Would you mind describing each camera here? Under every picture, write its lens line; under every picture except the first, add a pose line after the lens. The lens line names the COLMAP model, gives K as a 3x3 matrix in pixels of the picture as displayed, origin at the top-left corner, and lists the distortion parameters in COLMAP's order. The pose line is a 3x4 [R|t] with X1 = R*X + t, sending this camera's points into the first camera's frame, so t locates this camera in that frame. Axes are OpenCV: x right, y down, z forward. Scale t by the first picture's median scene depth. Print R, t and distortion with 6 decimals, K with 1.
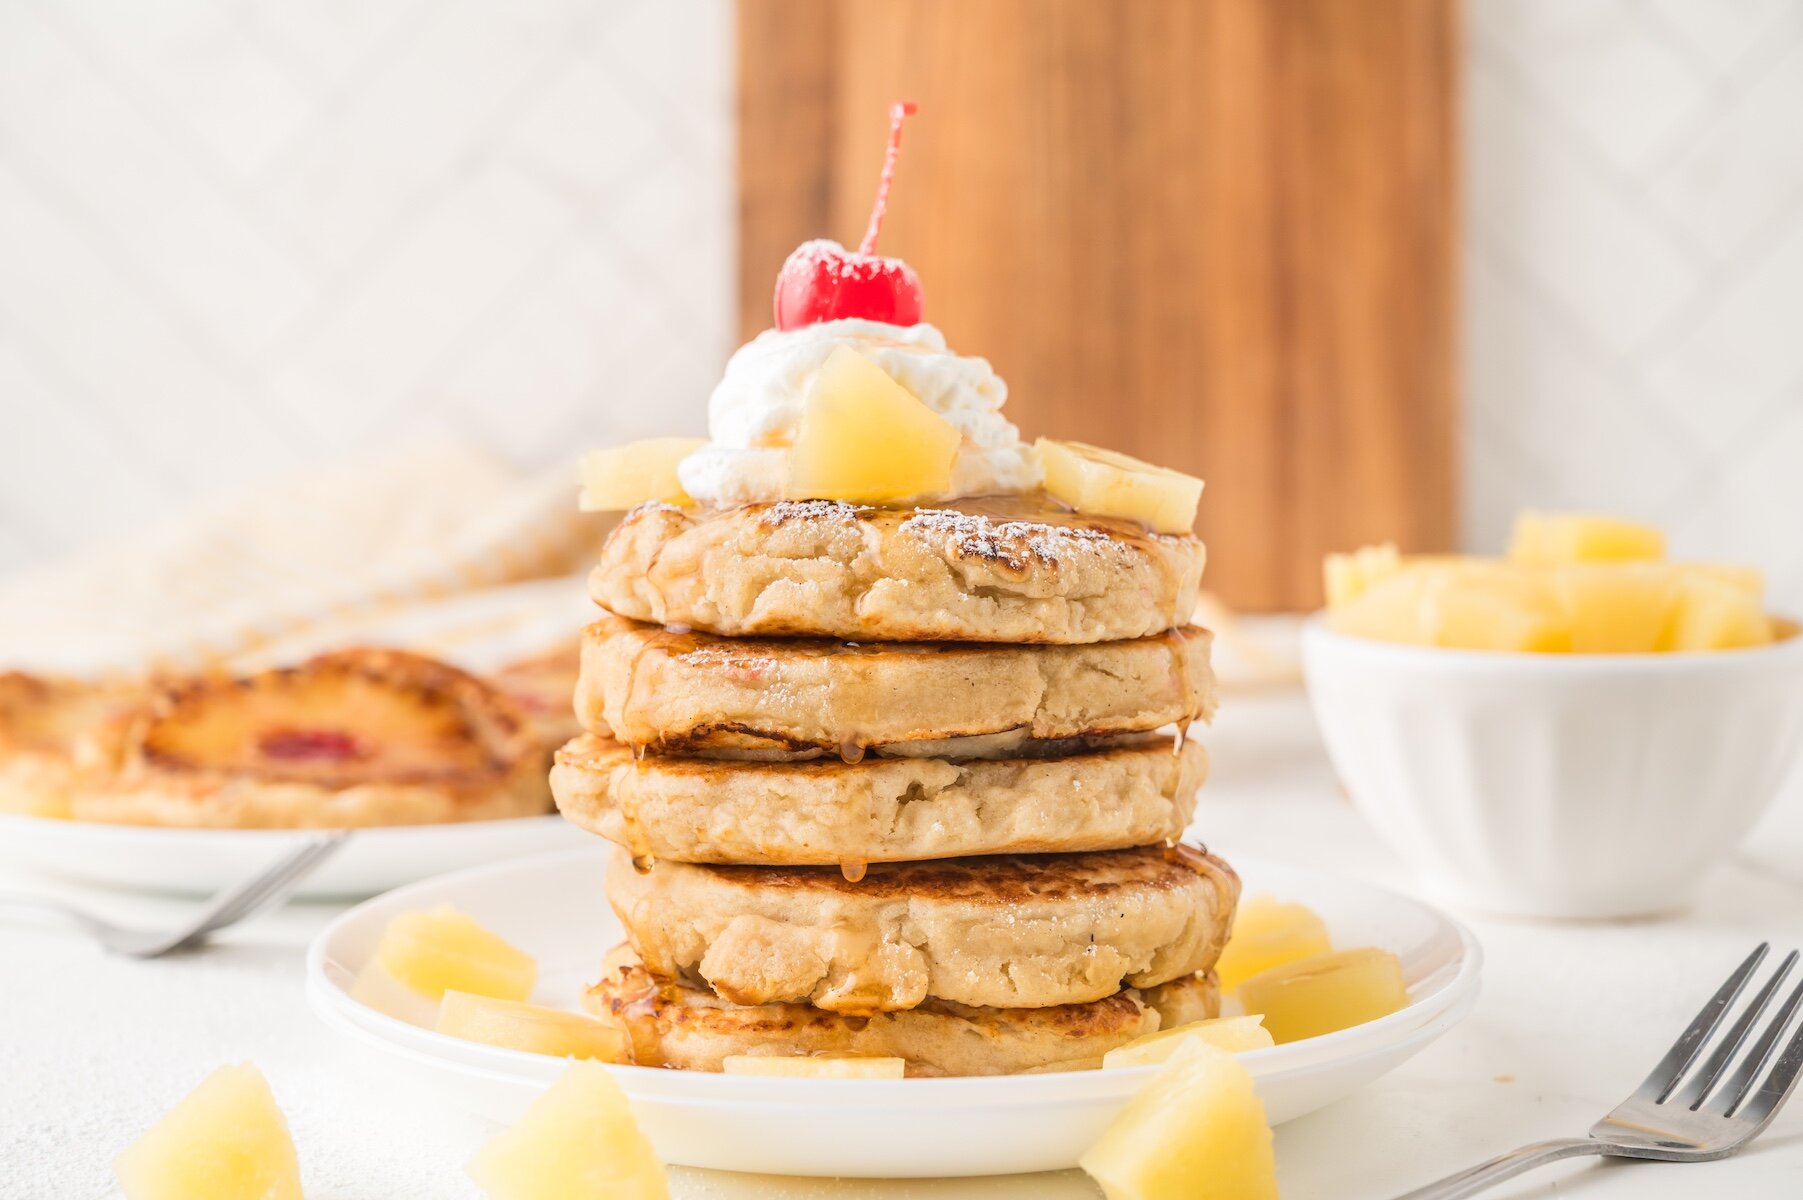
lens RADIAL K [[3902.4, 0, 901.5], [0, 3902.4, 600.0], [0, 0, 1]] dist [0.051831, -0.449389]
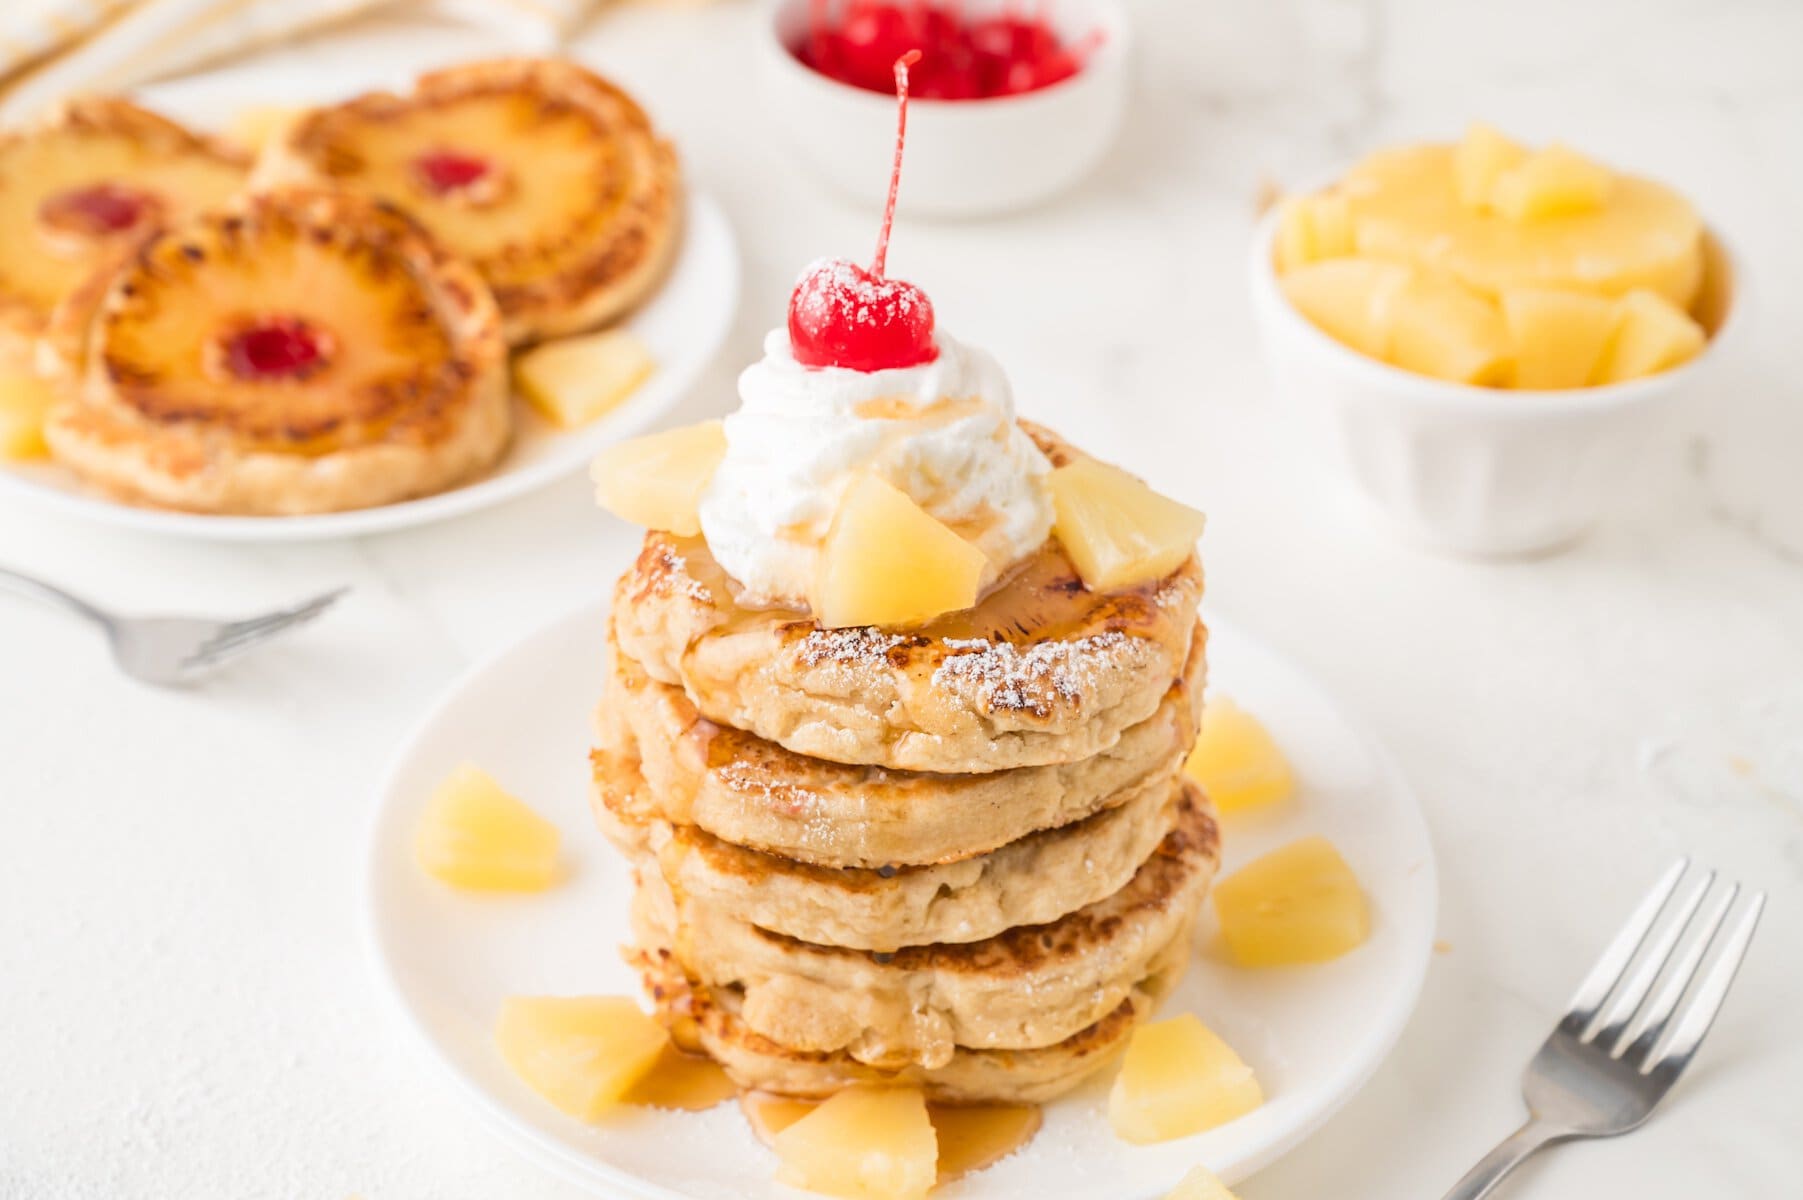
lens RADIAL K [[3902.4, 0, 901.5], [0, 3902.4, 600.0], [0, 0, 1]] dist [0.051831, -0.449389]
pose [[0.997267, -0.026067, 0.069137, -0.080725], [-0.012612, 0.861914, 0.506898, -0.569105], [-0.072803, -0.506384, 0.859229, 0.110187]]
